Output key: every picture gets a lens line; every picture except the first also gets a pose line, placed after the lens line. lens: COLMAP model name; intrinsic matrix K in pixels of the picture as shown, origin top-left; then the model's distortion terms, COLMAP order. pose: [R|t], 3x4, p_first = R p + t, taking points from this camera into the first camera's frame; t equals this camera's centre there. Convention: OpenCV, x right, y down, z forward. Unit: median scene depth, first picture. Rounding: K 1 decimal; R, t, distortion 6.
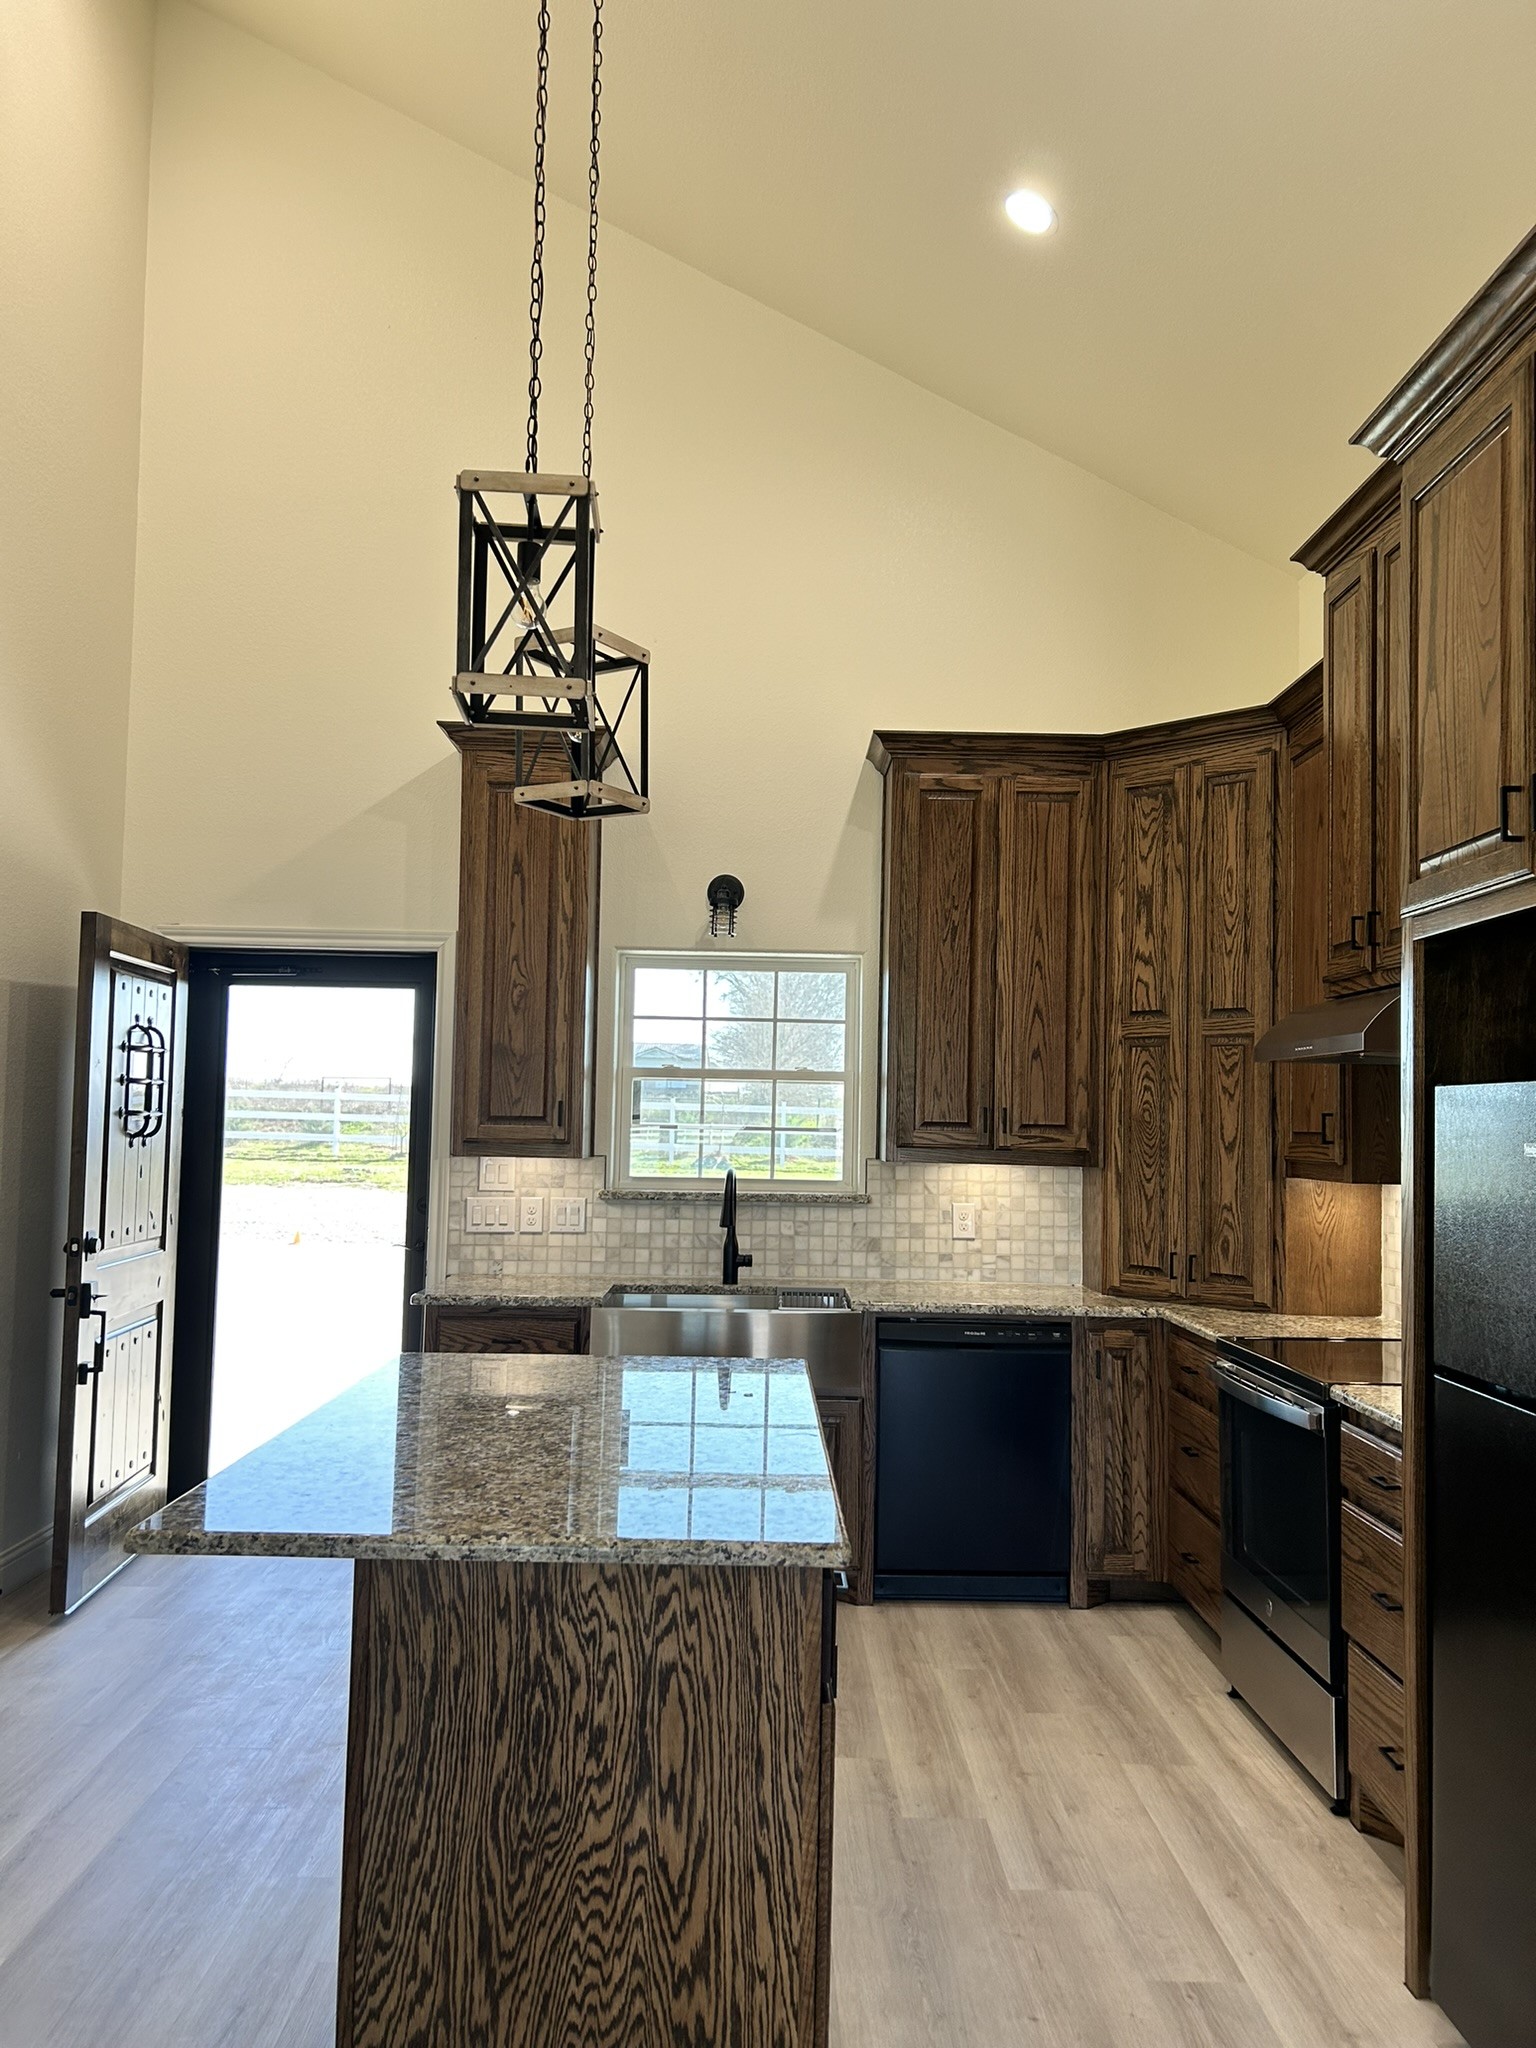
lens RADIAL K [[1560.9, 0, 786.8], [0, 1560.9, 1037.5], [0, 0, 1]] dist [0.048850, -0.056252]
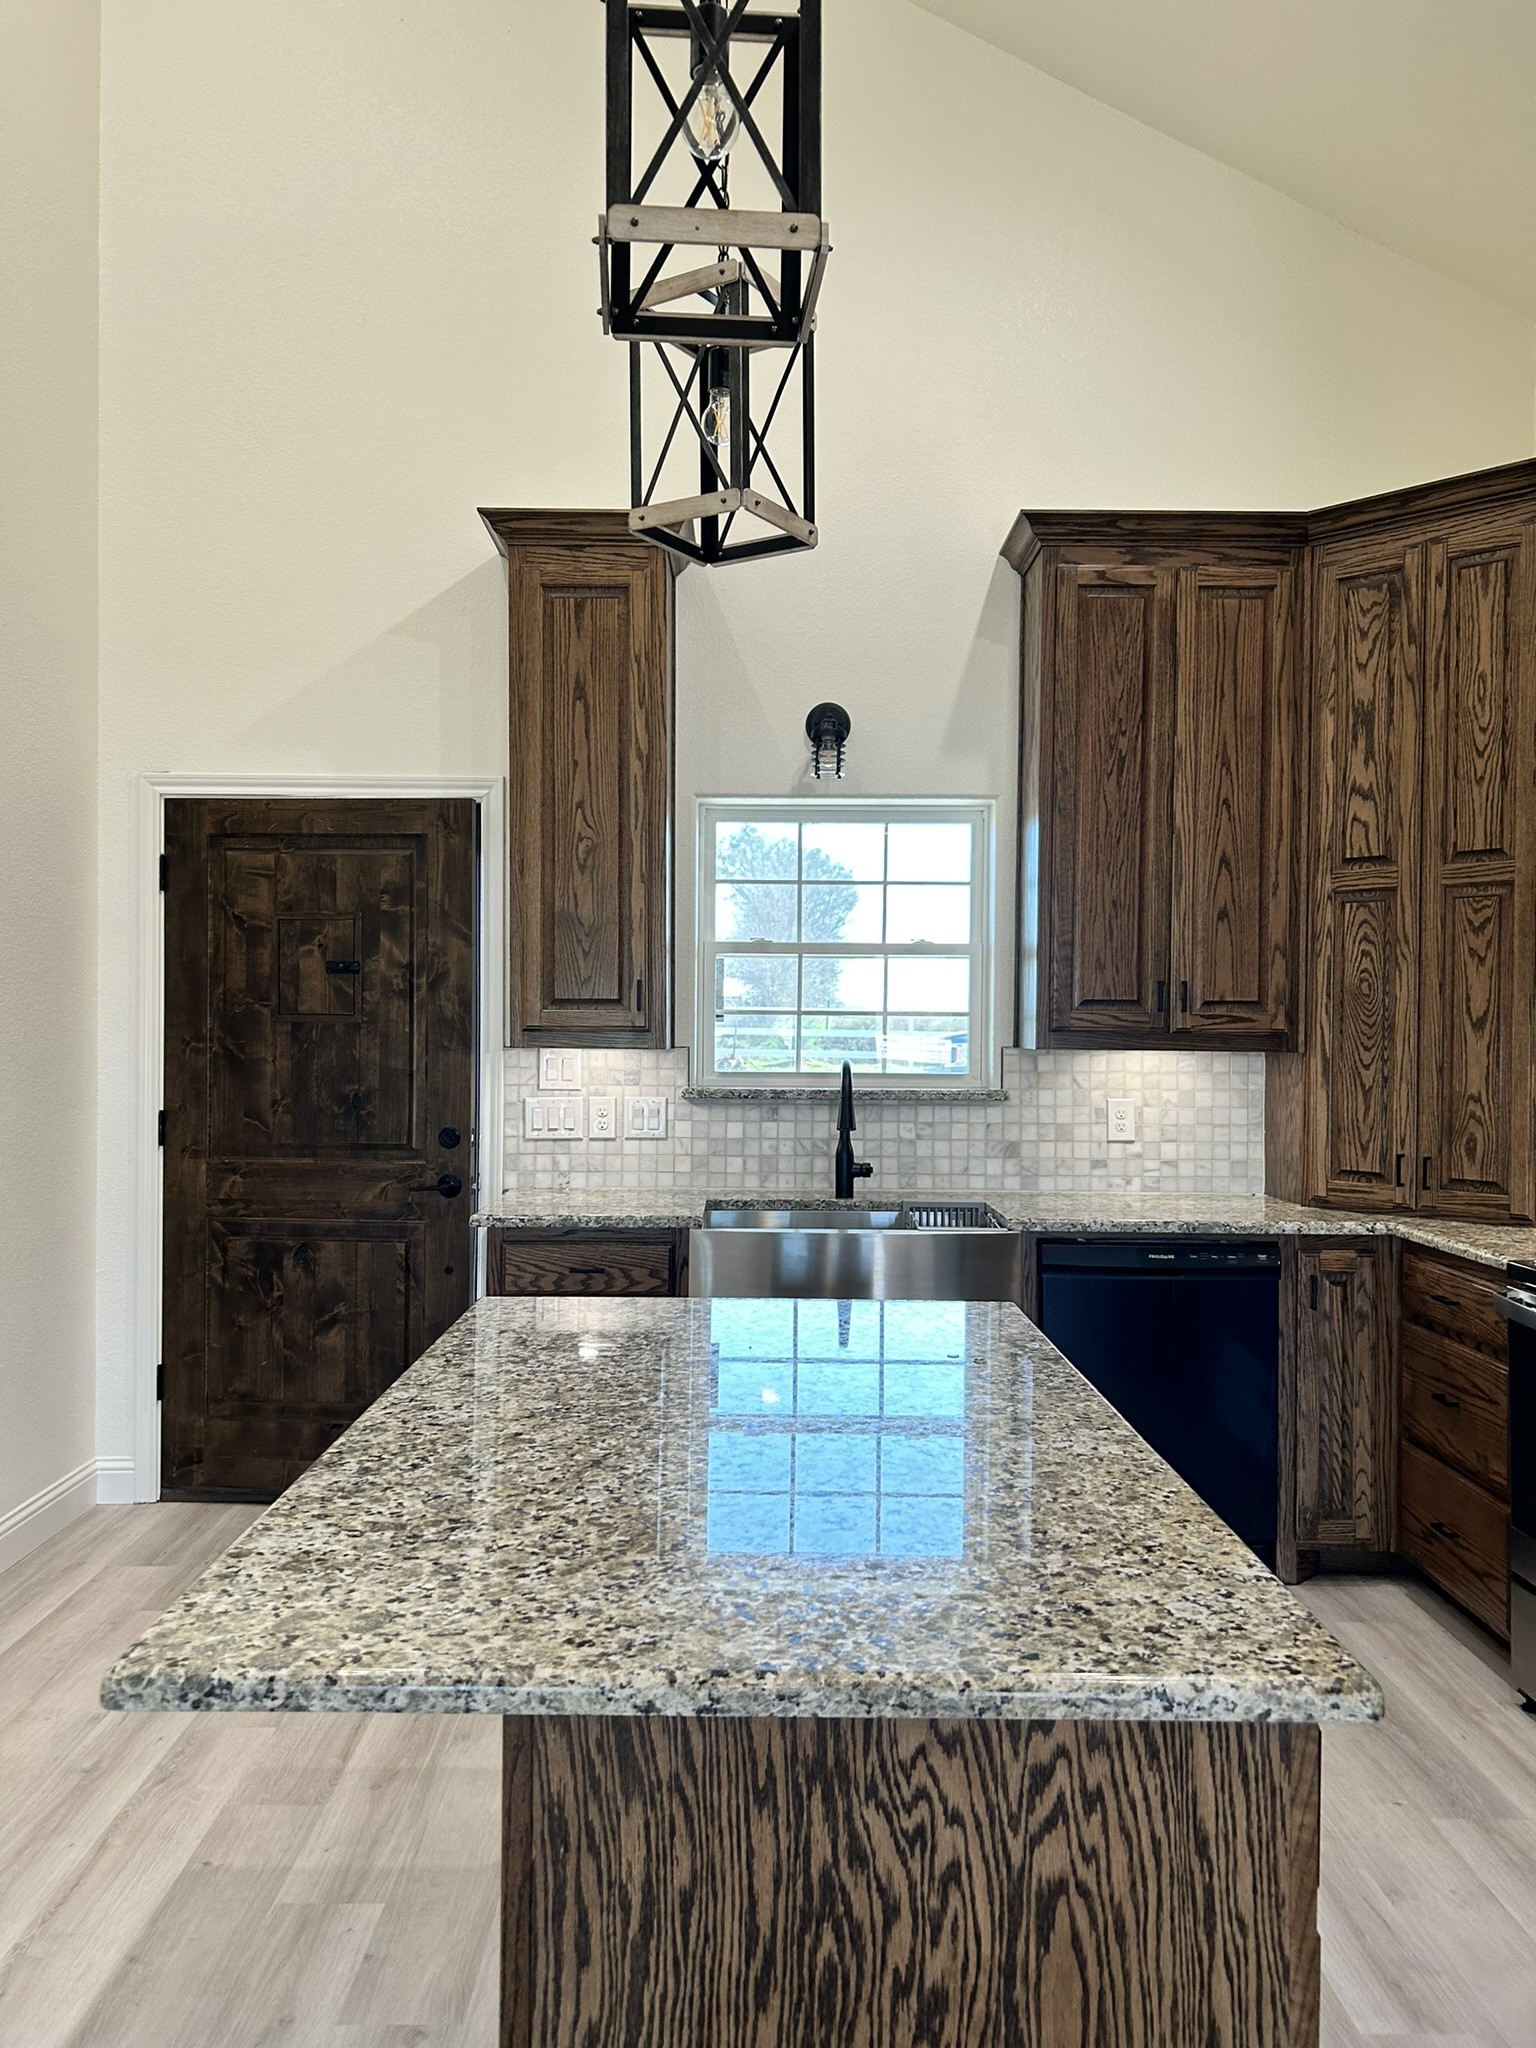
lens RADIAL K [[1560.9, 0, 770.8], [0, 1560.9, 1041.4], [0, 0, 1]] dist [0.048850, -0.056252]
pose [[0.999887, -0.012201, -0.008778, -0.070425], [0.012730, 0.997934, 0.062975, 0.022881], [0.007991, -0.063080, 0.997976, 0.184568]]
